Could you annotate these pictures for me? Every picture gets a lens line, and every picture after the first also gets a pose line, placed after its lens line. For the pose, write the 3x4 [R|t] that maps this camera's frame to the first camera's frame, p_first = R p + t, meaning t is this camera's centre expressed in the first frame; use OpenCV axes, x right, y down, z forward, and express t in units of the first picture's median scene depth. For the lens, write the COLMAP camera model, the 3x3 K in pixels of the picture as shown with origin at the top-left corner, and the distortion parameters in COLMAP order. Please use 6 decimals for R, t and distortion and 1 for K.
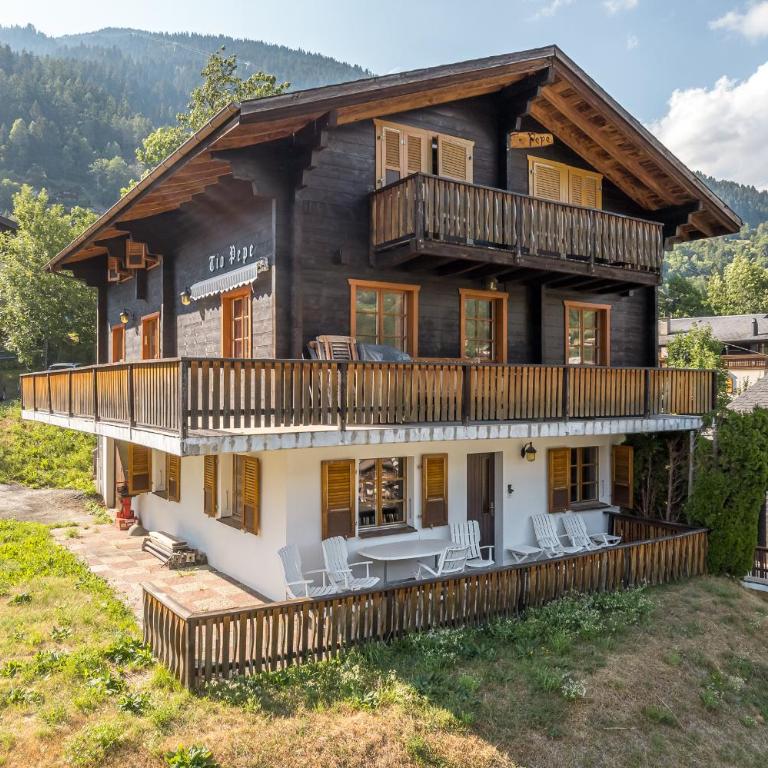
lens RADIAL K [[738.0, 0, 371.5], [0, 738.0, 382.6], [0, 0, 1]] dist [-0.075070, 0.072559]
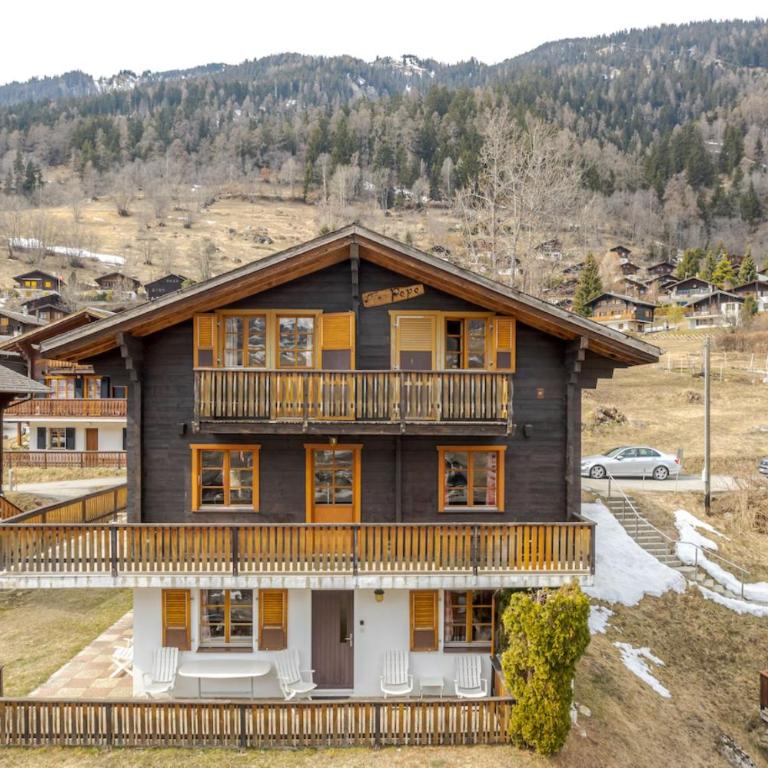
lens RADIAL K [[780.3, 0, 406.8], [0, 780.3, 405.2], [0, 0, 1]] dist [-0.058342, 0.043465]
pose [[0.861066, -0.000881, -0.508492, 0.831165], [0.002544, 0.999993, 0.002575, -0.182316], [0.508487, -0.003511, 0.861063, 0.043952]]
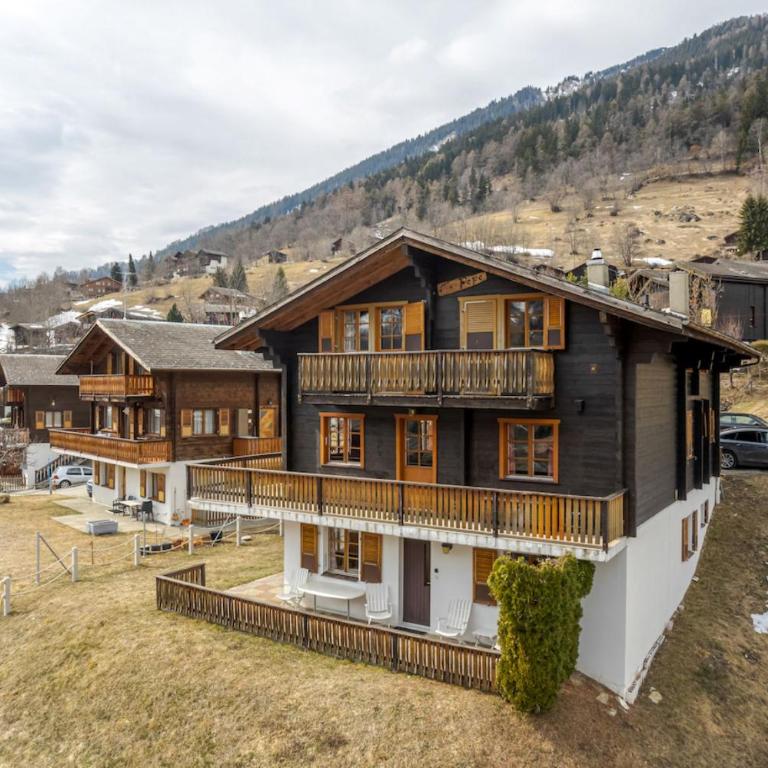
lens RADIAL K [[738.0, 0, 371.5], [0, 738.0, 382.6], [0, 0, 1]] dist [-0.075070, 0.072559]
pose [[0.406809, -0.005014, -0.913500, 1.287934], [0.006071, 0.999978, -0.002786, -0.174629], [0.913493, -0.004412, 0.406830, 0.392292]]
